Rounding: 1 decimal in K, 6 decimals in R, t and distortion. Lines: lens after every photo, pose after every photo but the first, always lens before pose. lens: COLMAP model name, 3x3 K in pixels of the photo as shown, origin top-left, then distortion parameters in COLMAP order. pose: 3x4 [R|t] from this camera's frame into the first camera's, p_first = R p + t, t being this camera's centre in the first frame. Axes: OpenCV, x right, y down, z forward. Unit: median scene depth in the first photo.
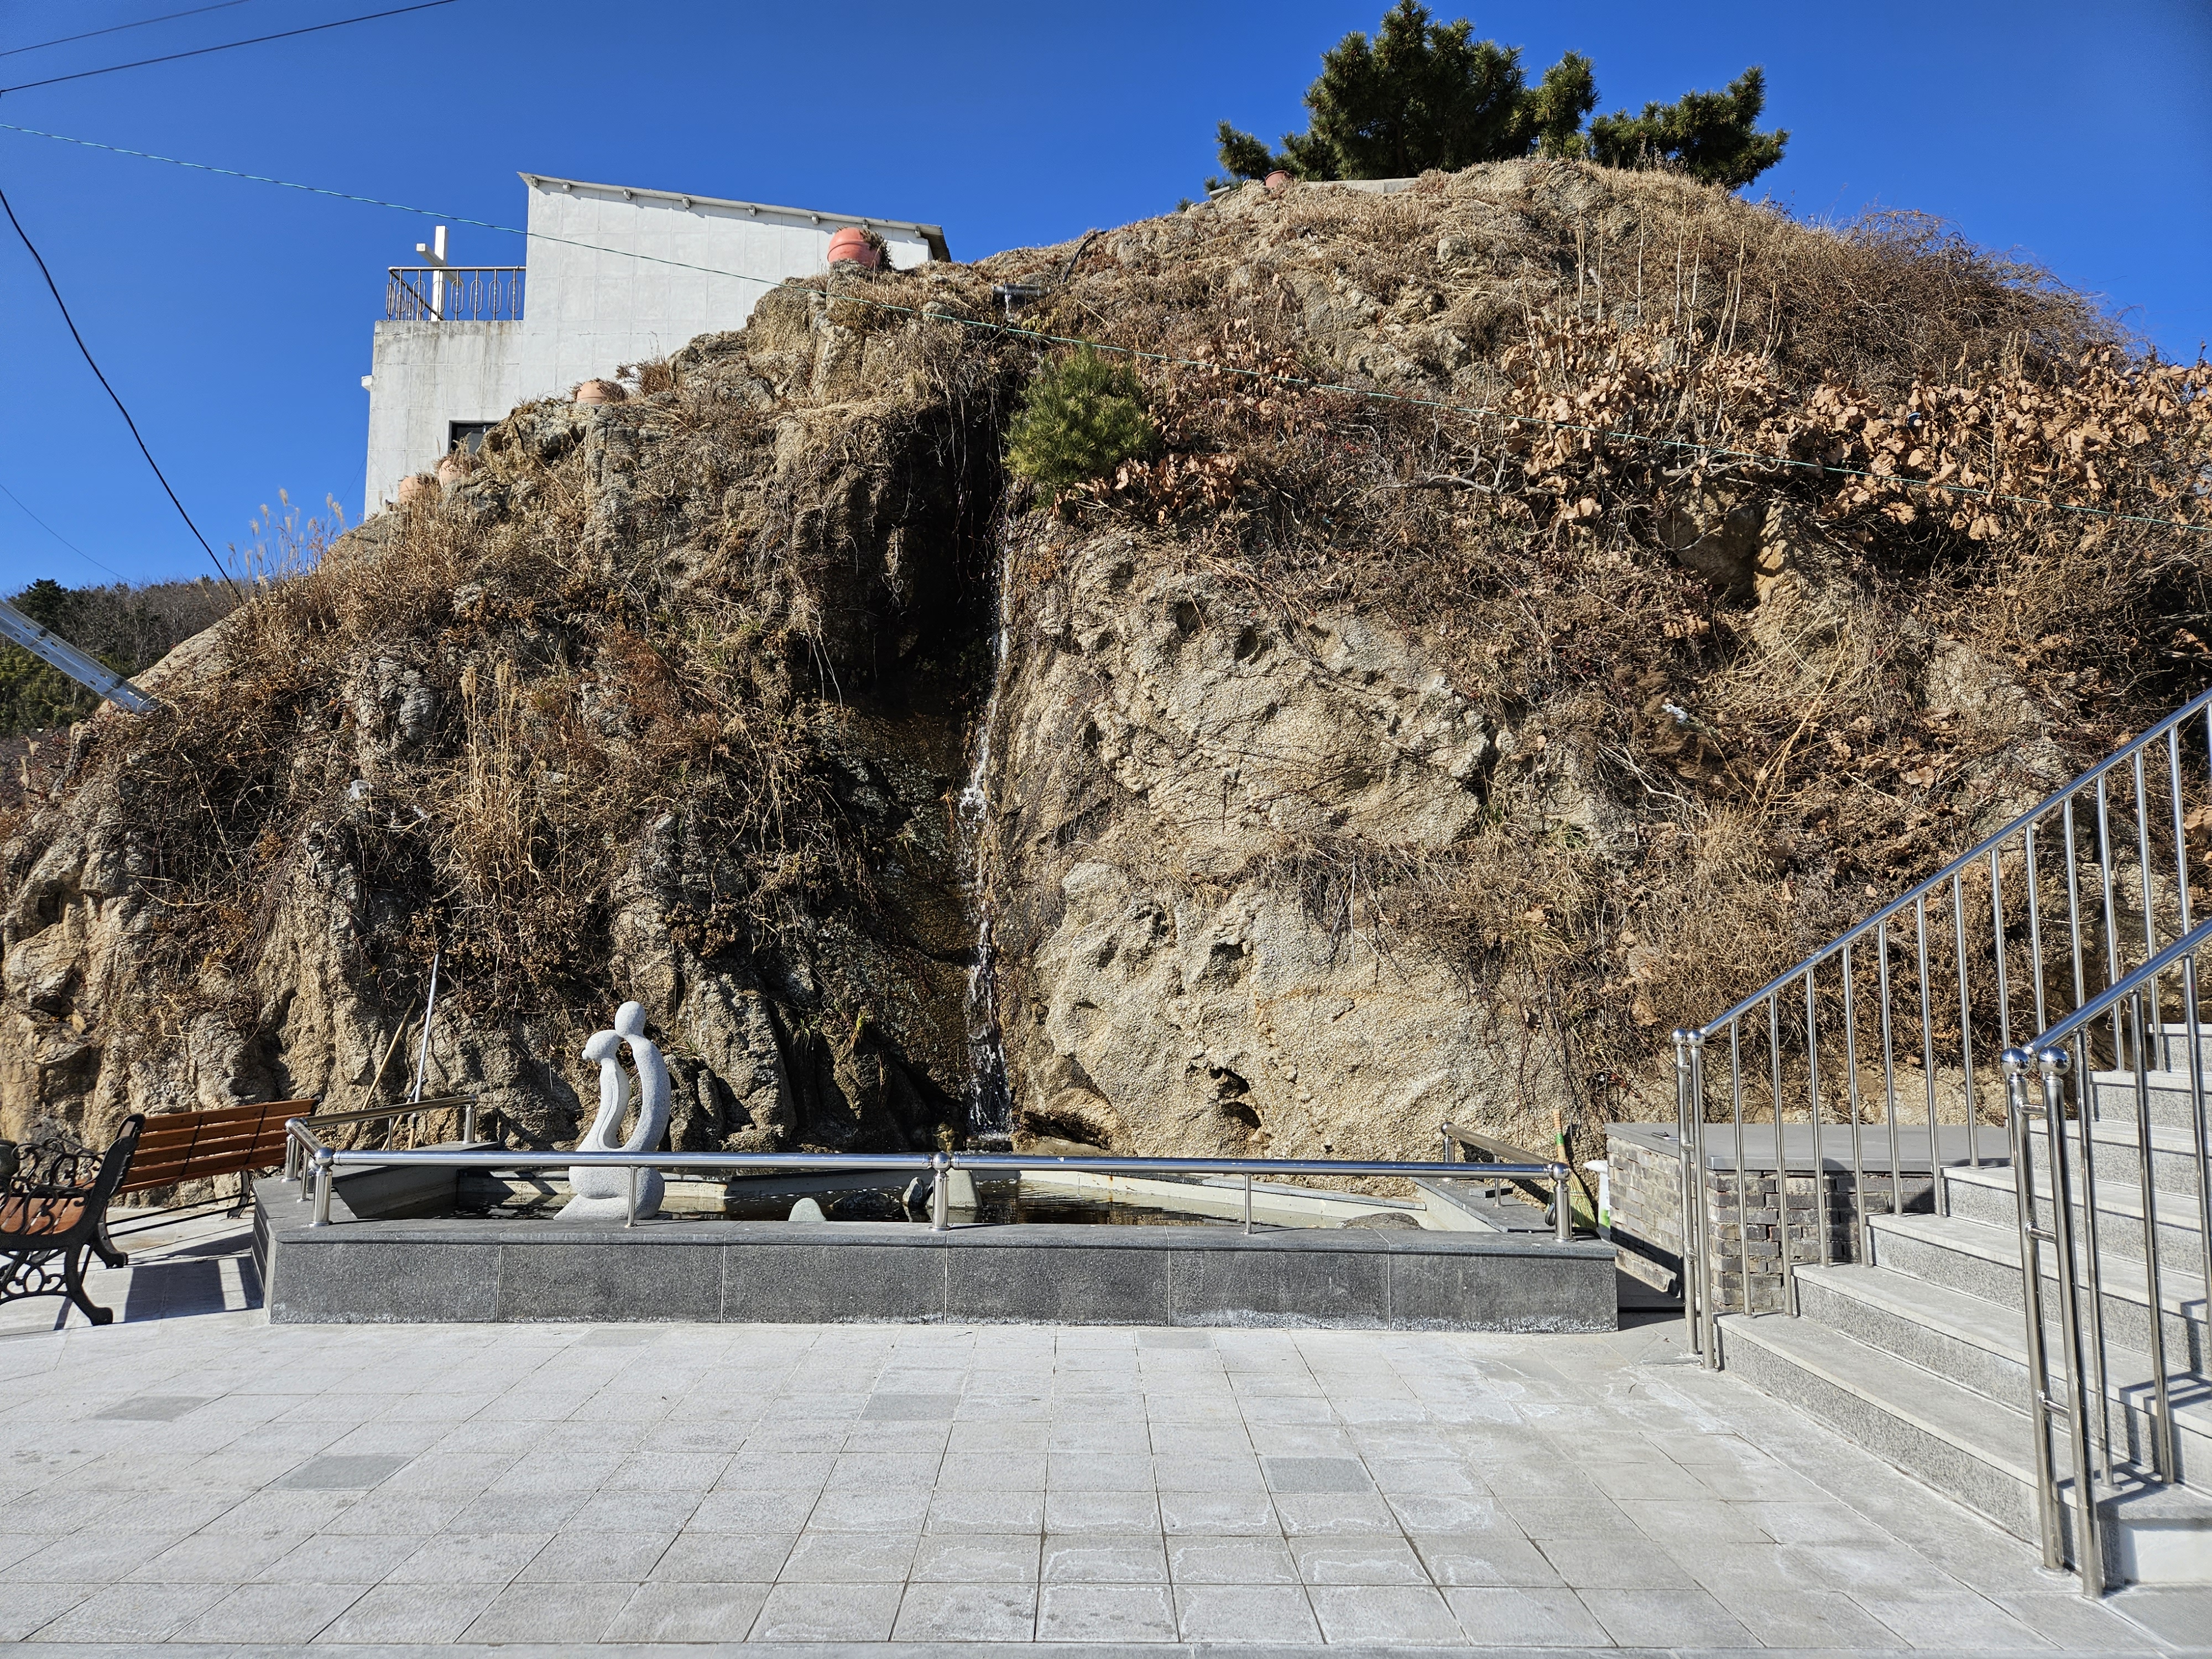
lens RADIAL K [[1464.5, 0, 1080.9], [0, 1464.5, 824.8], [0, 0, 1]] dist [0.094464, -0.077542]
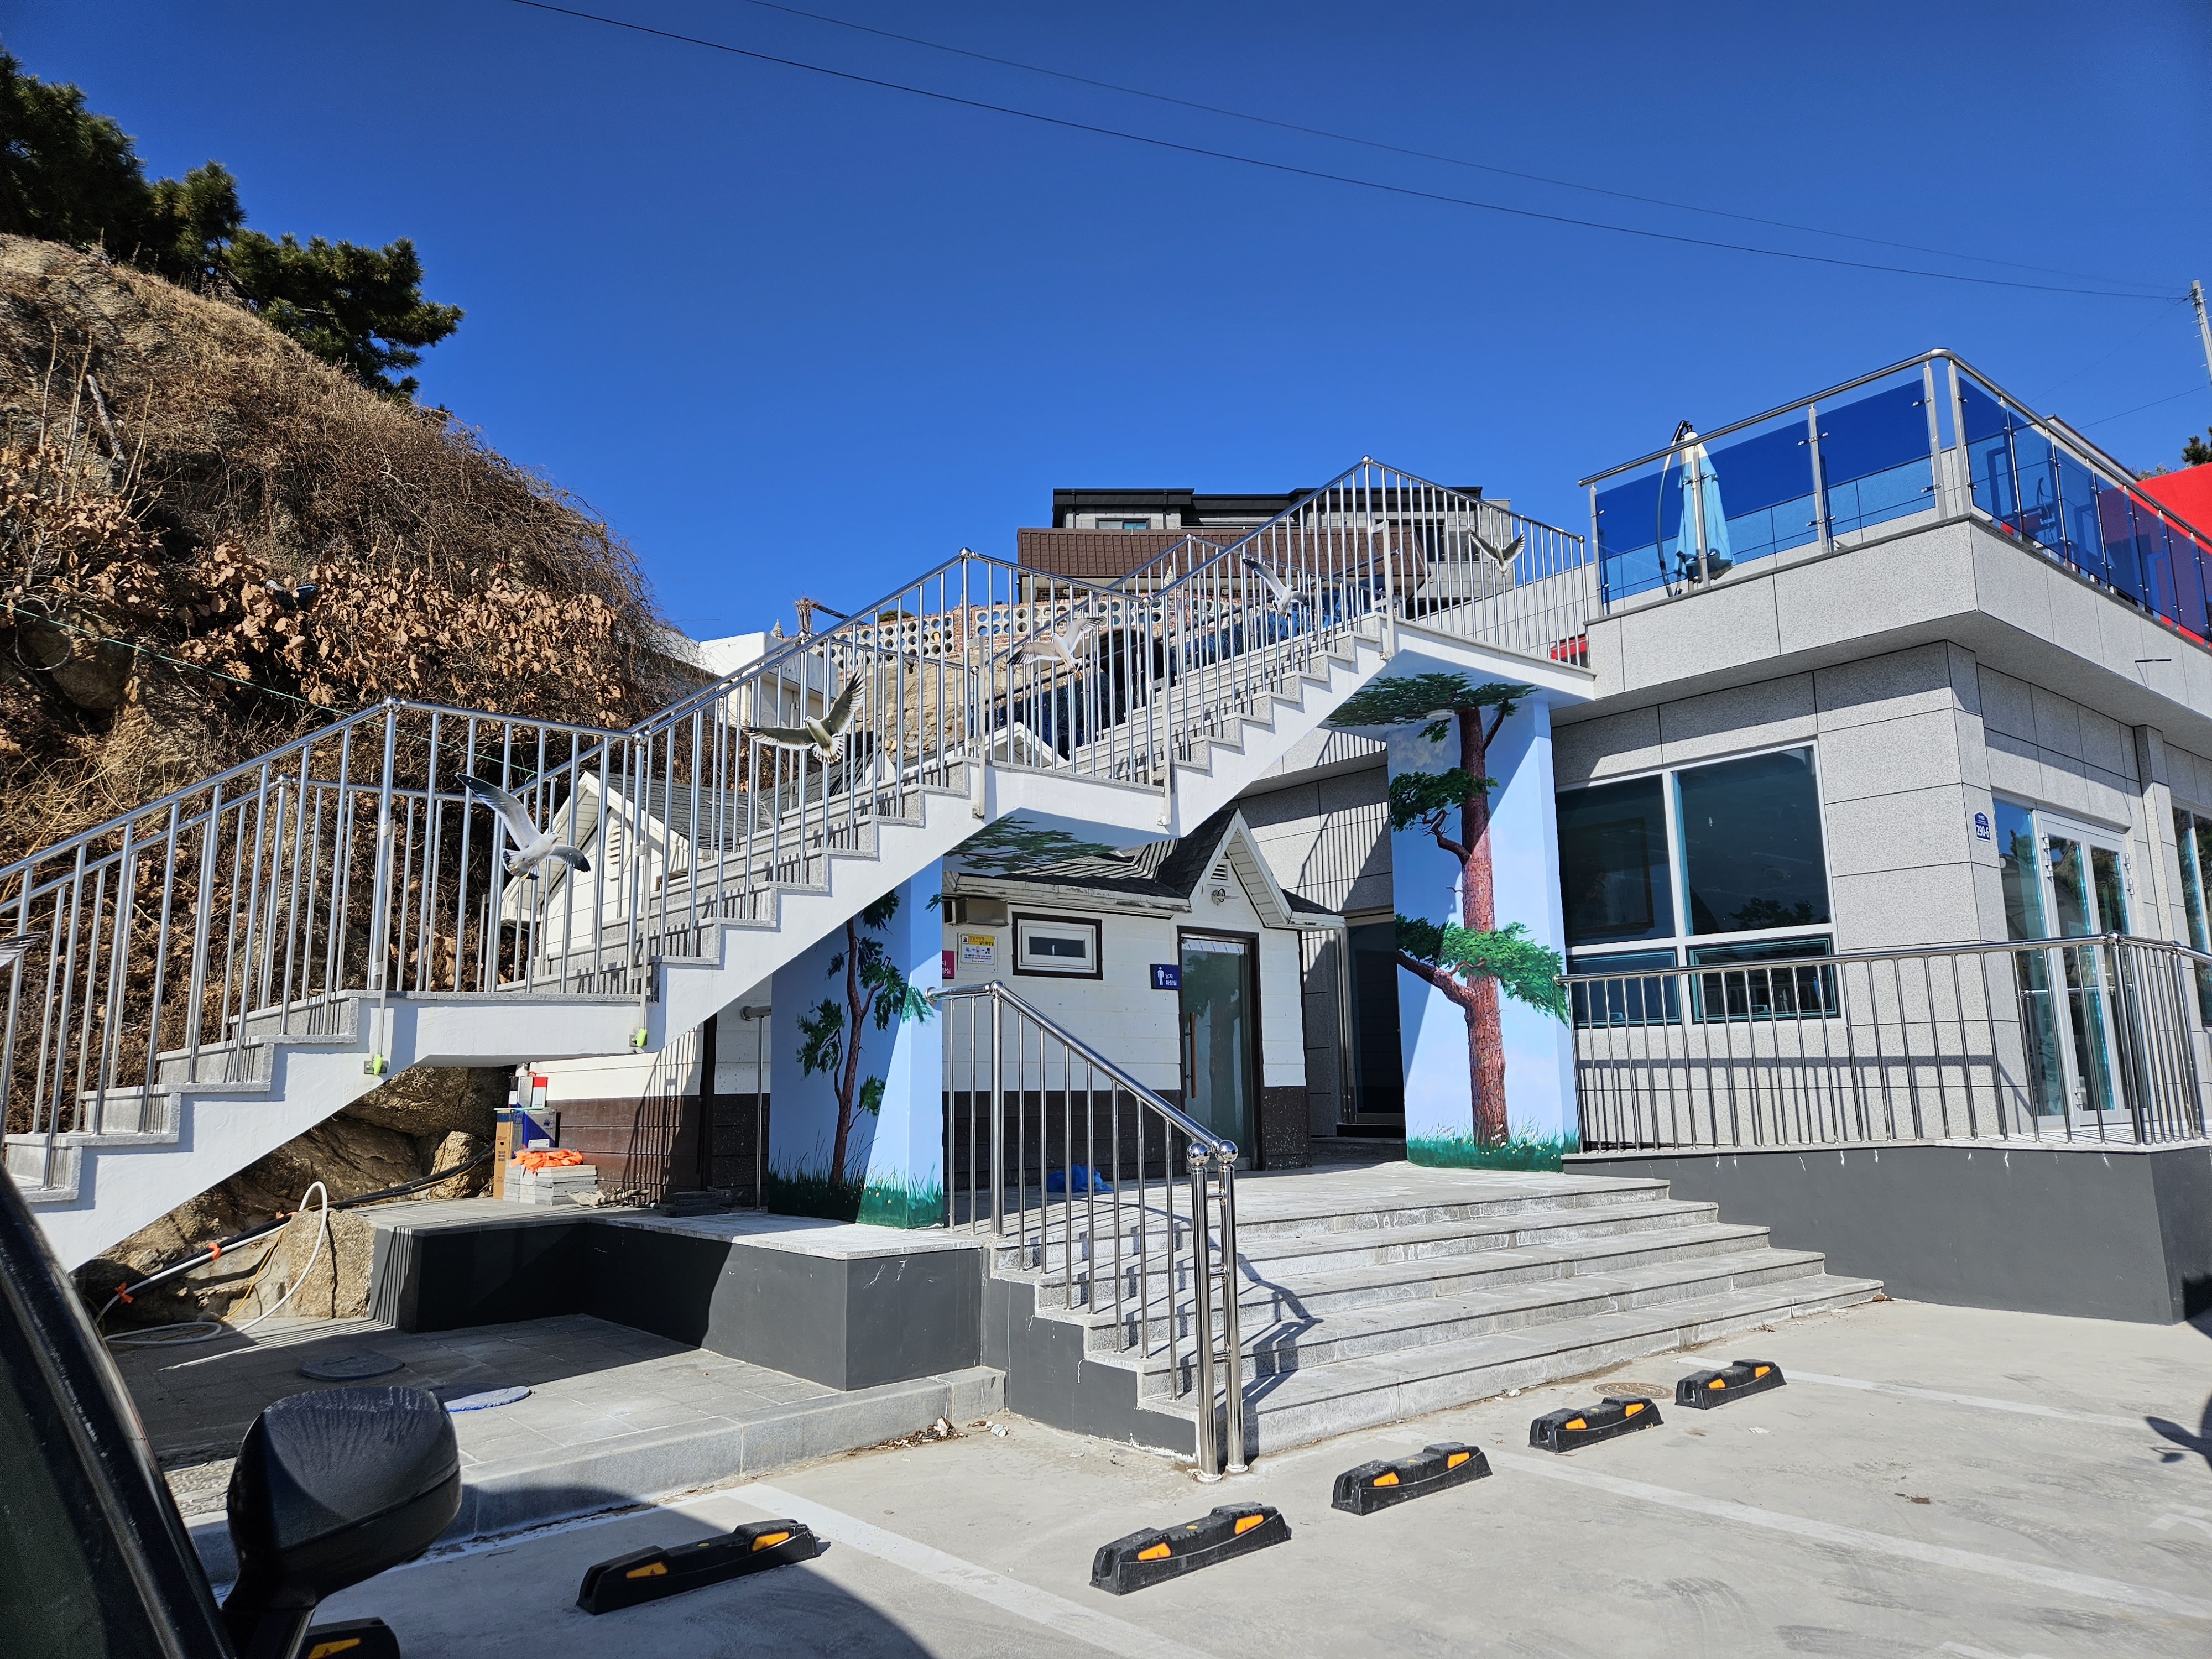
lens RADIAL K [[1464.5, 0, 1080.9], [0, 1464.5, 824.8], [0, 0, 1]] dist [0.094464, -0.077542]
pose [[0.764373, 0.089103, 0.638589, 0.308188], [-0.048399, 0.995540, -0.080976, -0.031265], [-0.642956, 0.030988, 0.765276, -0.250101]]
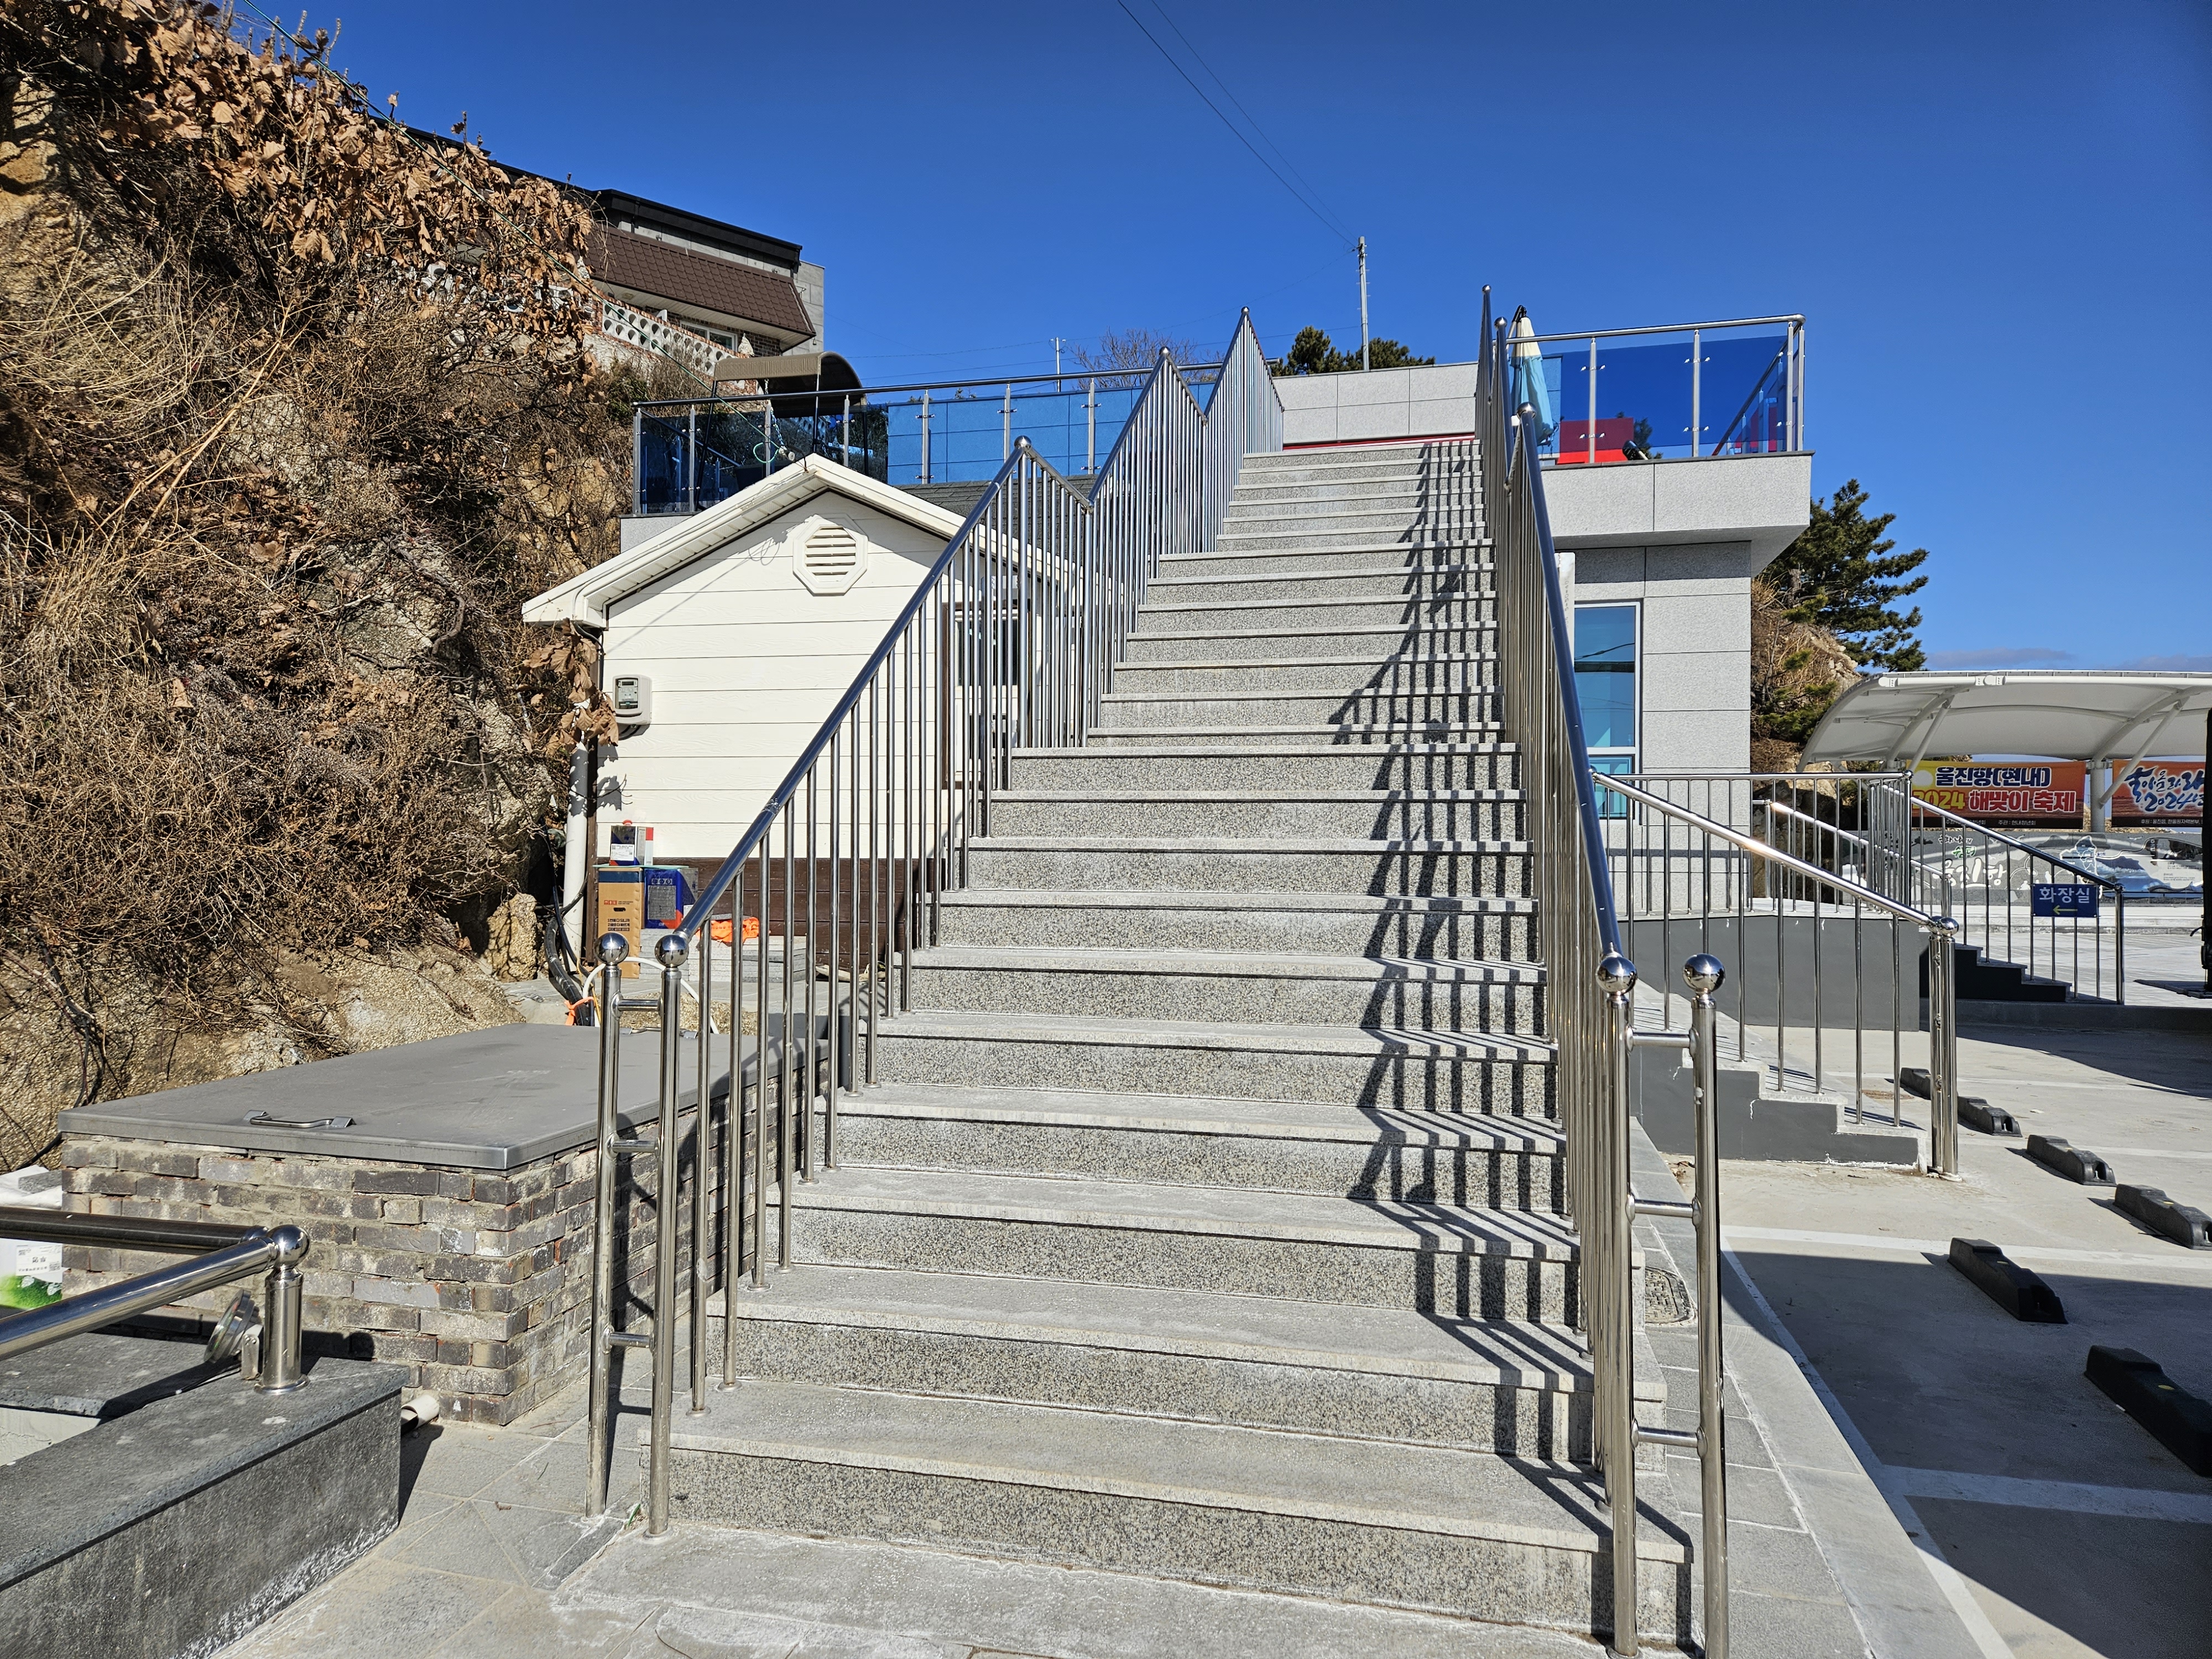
lens RADIAL K [[1464.5, 0, 1080.9], [0, 1464.5, 824.8], [0, 0, 1]] dist [0.094464, -0.077542]
pose [[0.237673, 0.012718, 0.971262, -0.048502], [-0.118089, 0.992876, 0.015896, 0.036810], [-0.964140, -0.118474, 0.237481, 0.383867]]
